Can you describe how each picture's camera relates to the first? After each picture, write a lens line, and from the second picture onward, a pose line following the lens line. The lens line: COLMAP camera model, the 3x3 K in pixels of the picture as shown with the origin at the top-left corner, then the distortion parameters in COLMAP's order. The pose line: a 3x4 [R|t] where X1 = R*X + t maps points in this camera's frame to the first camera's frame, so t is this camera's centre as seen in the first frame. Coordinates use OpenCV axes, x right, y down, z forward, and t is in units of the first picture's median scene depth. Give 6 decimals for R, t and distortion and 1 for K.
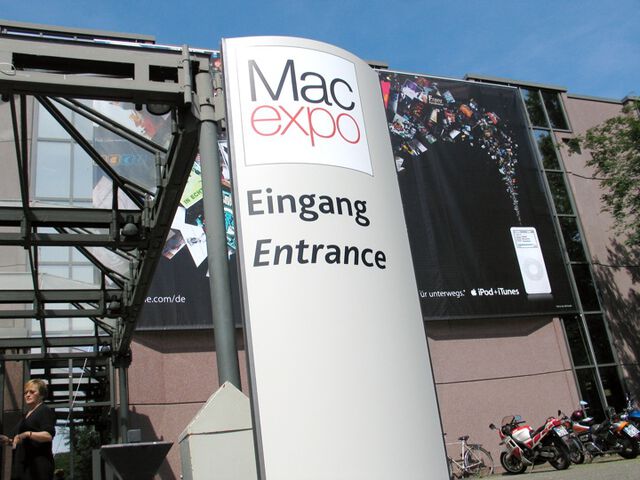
lens RADIAL K [[647.1, 0, 306.9], [0, 647.1, 243.8], [0, 0, 1]] dist [-0.184914, 0.188757]
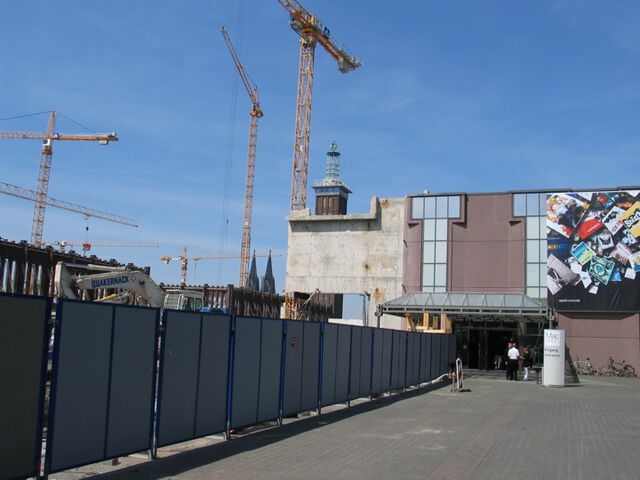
lens RADIAL K [[647.1, 0, 306.9], [0, 647.1, 243.8], [0, 0, 1]] dist [-0.184914, 0.188757]
pose [[0.734298, 0.059420, -0.676222, 0.605848], [0.104919, 0.974257, 0.199538, -0.646763], [0.670670, -0.217469, 0.709161, -1.324923]]
